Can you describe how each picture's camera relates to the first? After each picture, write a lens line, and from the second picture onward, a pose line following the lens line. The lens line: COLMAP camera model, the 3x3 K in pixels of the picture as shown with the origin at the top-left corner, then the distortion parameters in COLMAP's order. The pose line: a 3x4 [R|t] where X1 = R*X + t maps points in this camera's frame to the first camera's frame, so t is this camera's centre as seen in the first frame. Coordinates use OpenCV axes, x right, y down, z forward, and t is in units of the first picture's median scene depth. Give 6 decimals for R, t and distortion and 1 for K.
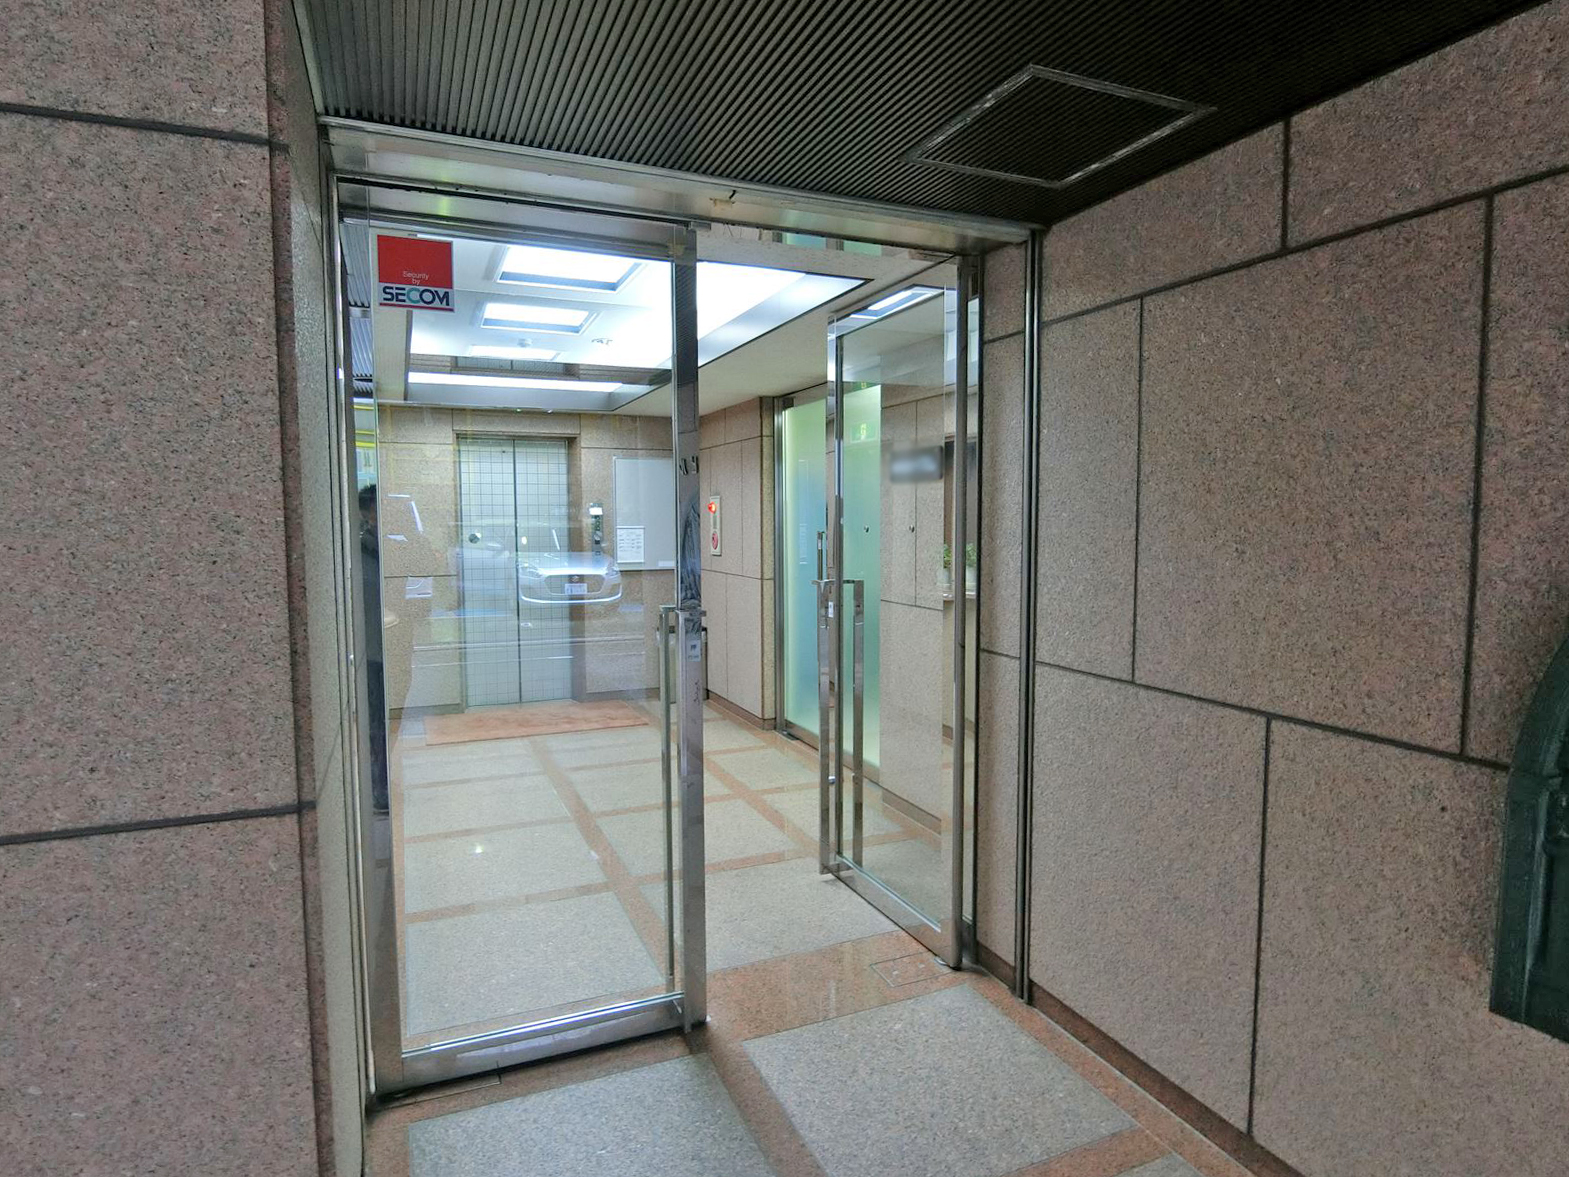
lens RADIAL K [[904.6, 0, 784.5], [0, 904.6, 588.5], [0, 0, 1]] dist [-0.011360, -0.000539]
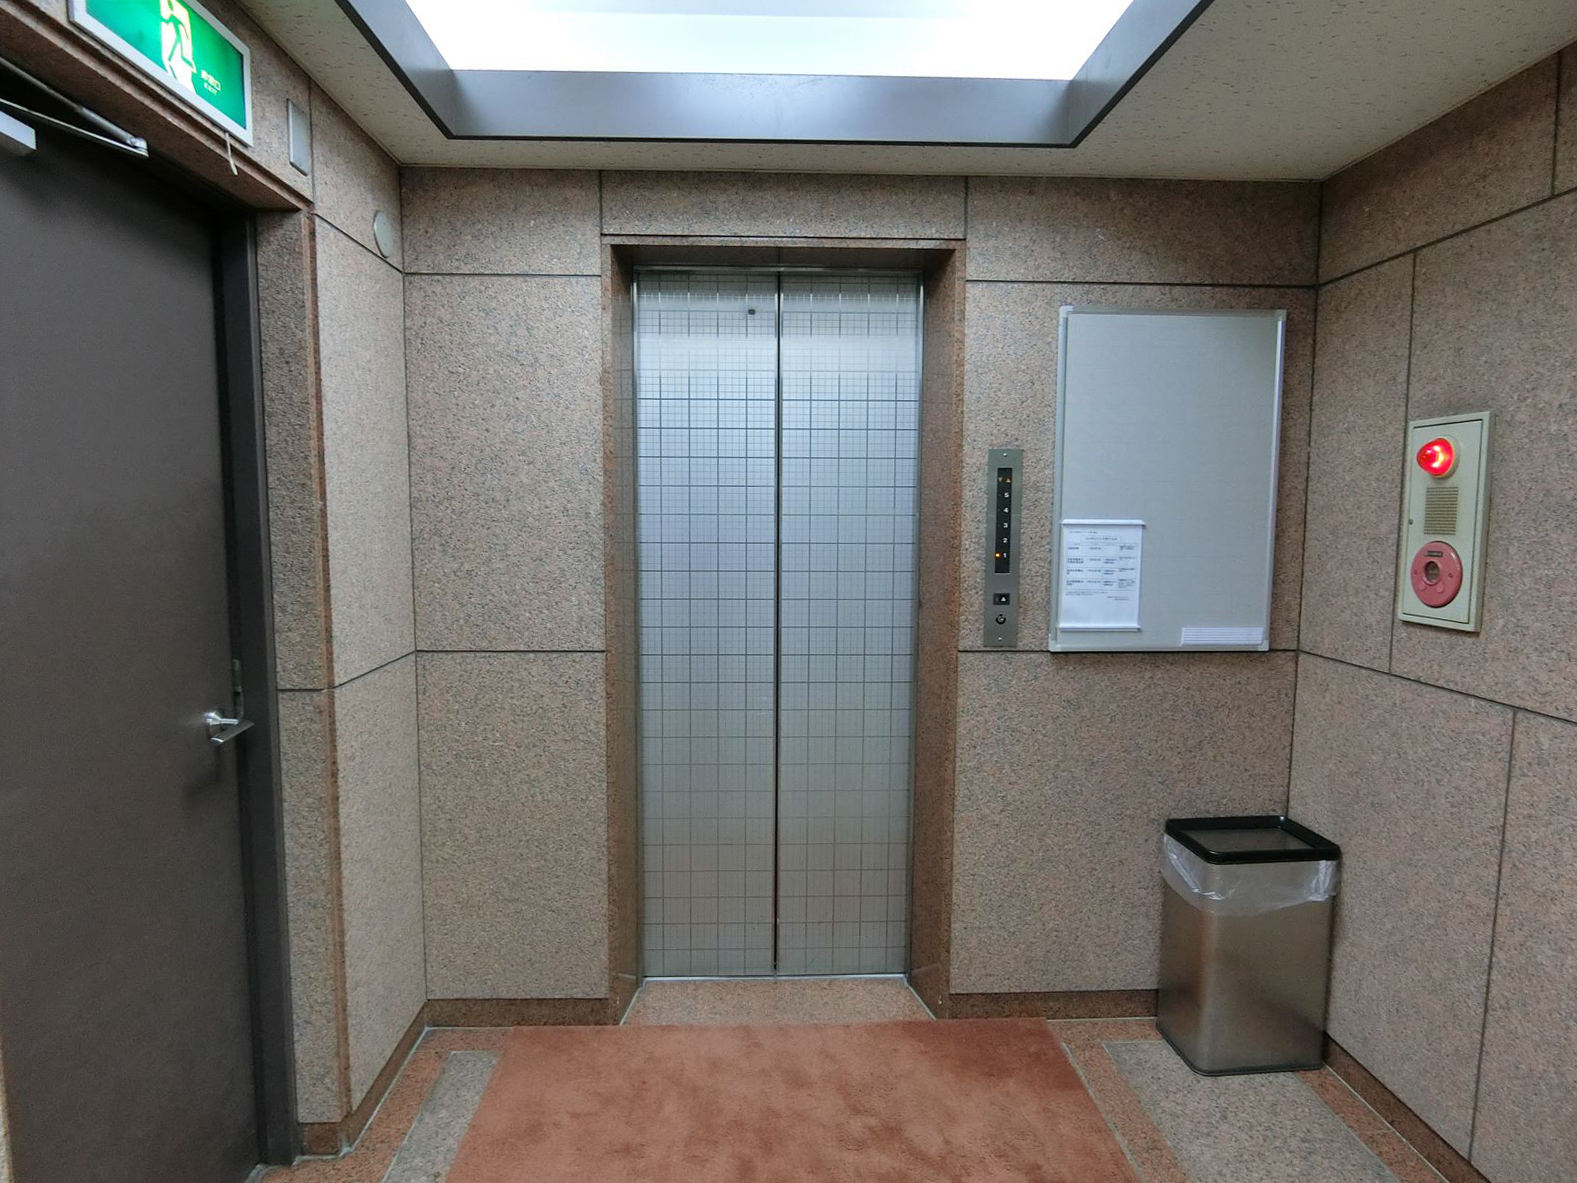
lens RADIAL K [[909.2, 0, 788.5], [0, 909.2, 591.5], [0, 0, 1]] dist [-0.011360, -0.000539]
pose [[0.927818, 0.042073, -0.370653, -0.135364], [-0.036329, 0.999087, 0.022467, -0.040340], [0.371260, -0.007379, 0.928500, 0.573298]]
